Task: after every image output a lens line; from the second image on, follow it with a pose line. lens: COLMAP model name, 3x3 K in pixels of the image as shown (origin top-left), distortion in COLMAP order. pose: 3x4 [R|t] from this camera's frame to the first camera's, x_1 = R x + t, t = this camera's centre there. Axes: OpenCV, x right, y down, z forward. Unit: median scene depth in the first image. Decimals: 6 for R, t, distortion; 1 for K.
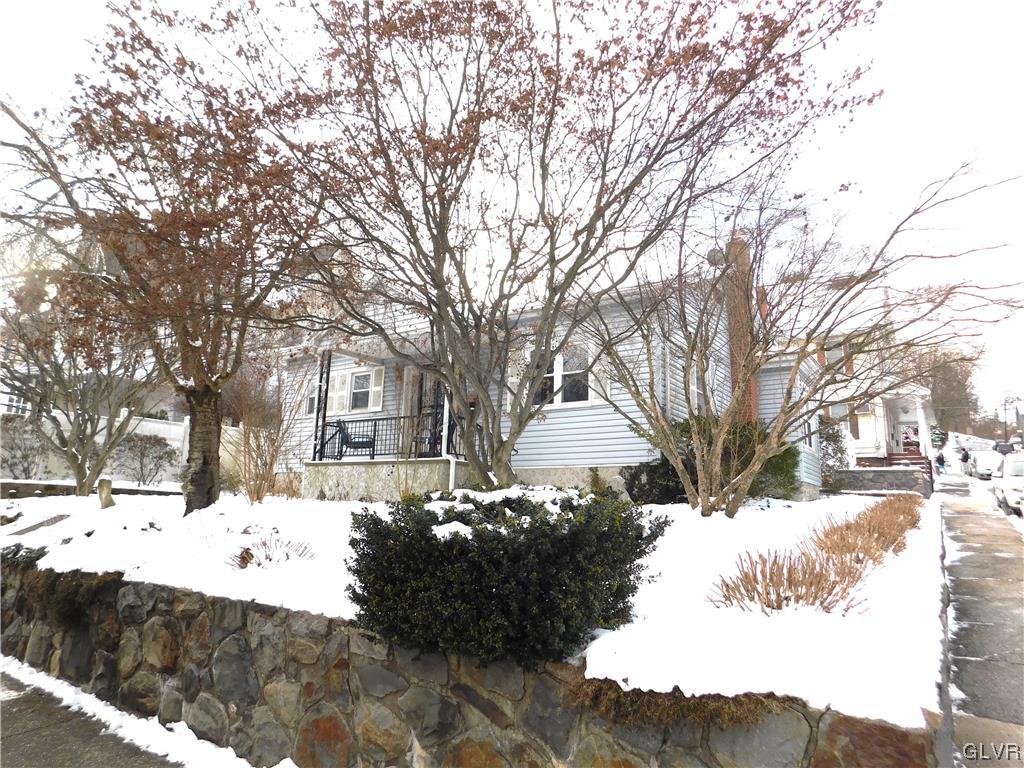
lens RADIAL K [[682.3, 0, 512.0], [0, 682.3, 384.0], [0, 0, 1]] dist [-0.056290, 0.002667]
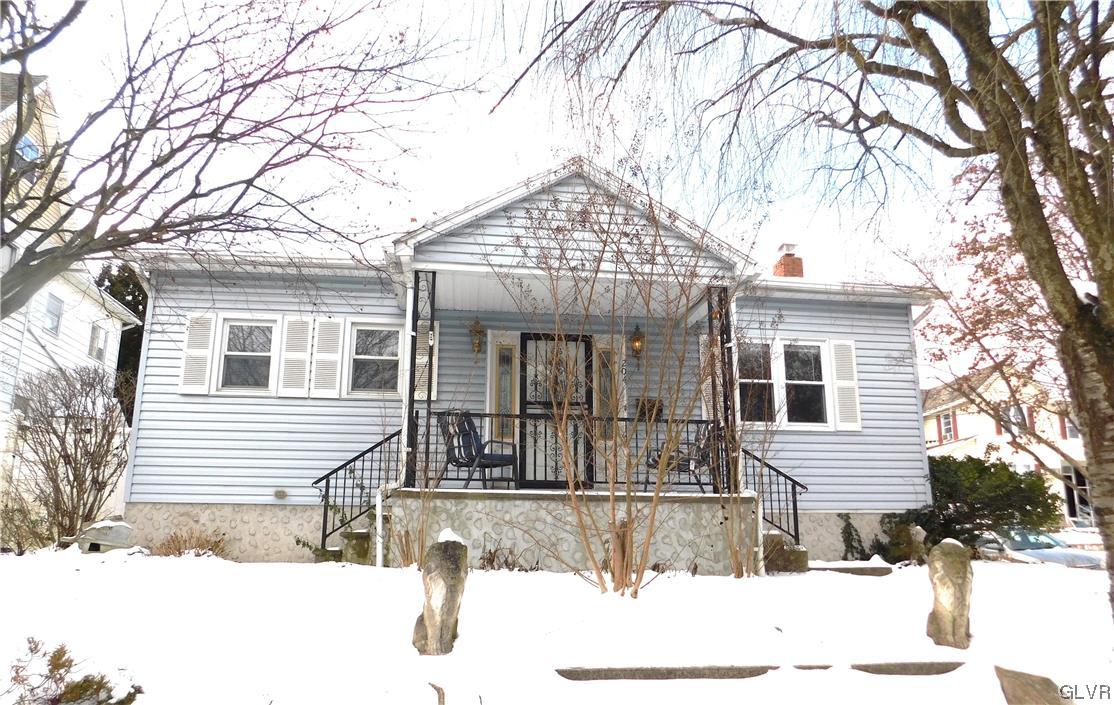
lens RADIAL K [[751.9, 0, 557.5], [0, 751.9, 407.4], [0, 0, 1]] dist [-0.068190, 0.000649]
pose [[0.748661, 0.112551, 0.653329, -0.585852], [-0.110875, 0.992860, -0.043989, 0.069082], [-0.653616, -0.039505, 0.755795, 0.530763]]
